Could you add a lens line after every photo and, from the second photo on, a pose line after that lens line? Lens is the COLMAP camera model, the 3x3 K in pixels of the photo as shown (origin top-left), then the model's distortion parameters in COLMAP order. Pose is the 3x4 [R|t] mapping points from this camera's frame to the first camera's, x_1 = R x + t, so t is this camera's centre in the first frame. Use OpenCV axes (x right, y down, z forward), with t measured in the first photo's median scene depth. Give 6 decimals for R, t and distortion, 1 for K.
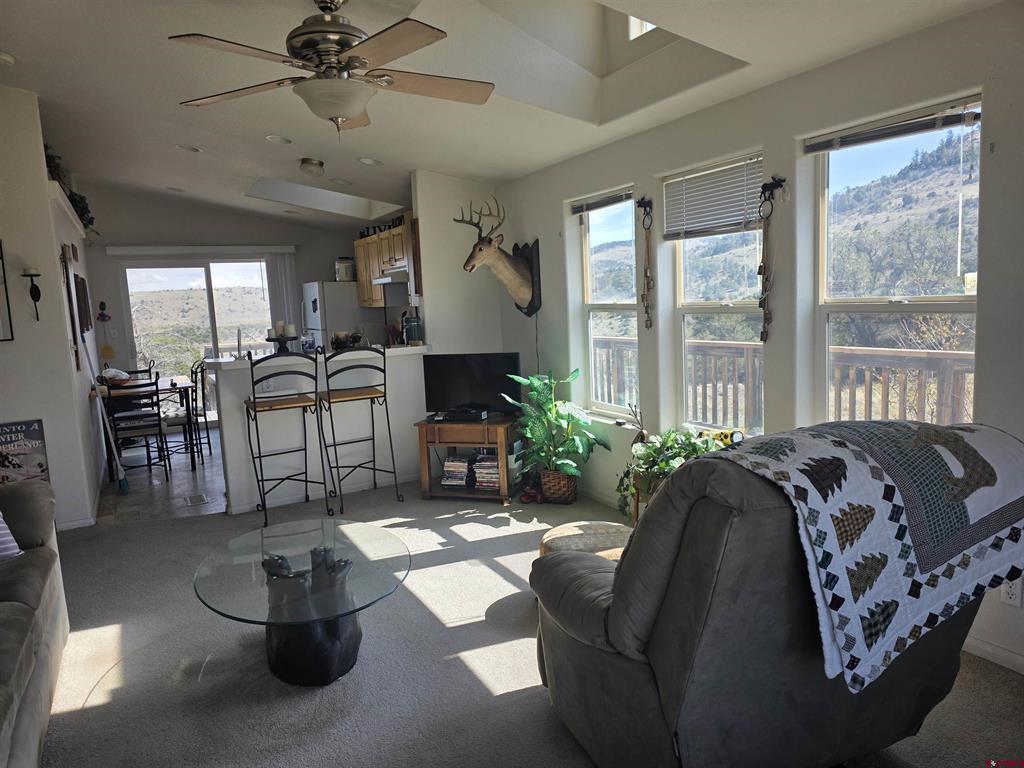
lens RADIAL K [[684.8, 0, 510.7], [0, 684.8, 383.5], [0, 0, 1]] dist [0.059270, -0.055755]
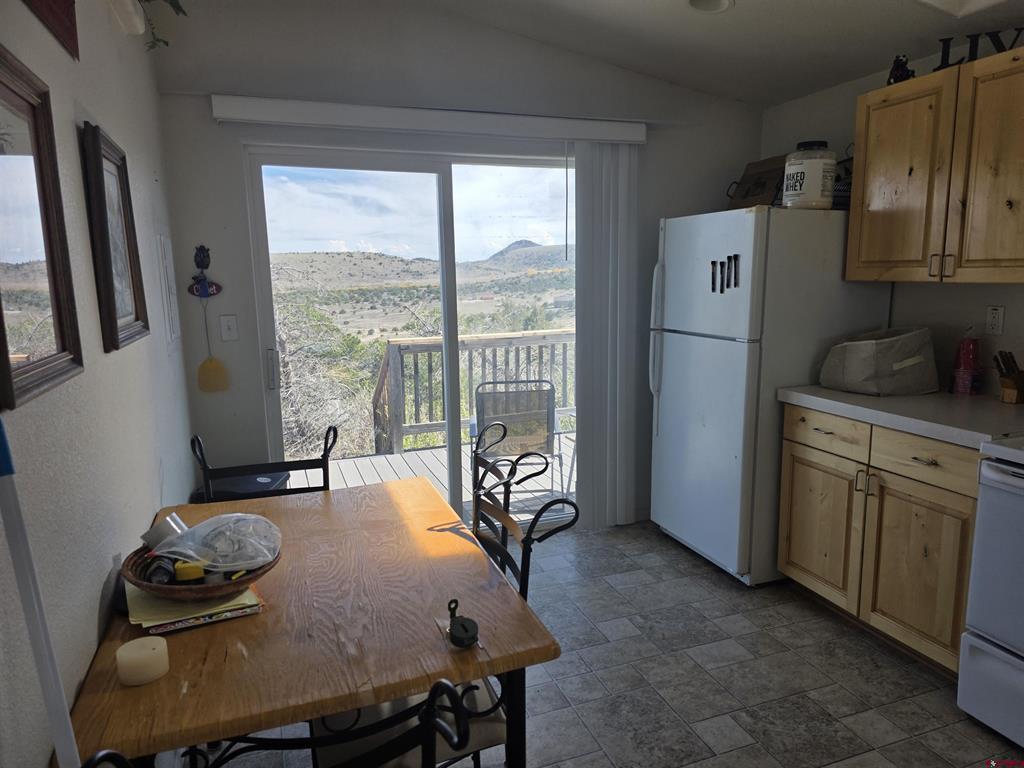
lens RADIAL K [[684.8, 0, 530.0], [0, 684.8, 386.3], [0, 0, 1]] dist [0.059270, -0.055755]
pose [[0.990656, 0.054814, -0.124885, -0.554336], [-0.049299, 0.997686, 0.046831, -0.104805], [0.127163, -0.040236, 0.991065, 0.998664]]
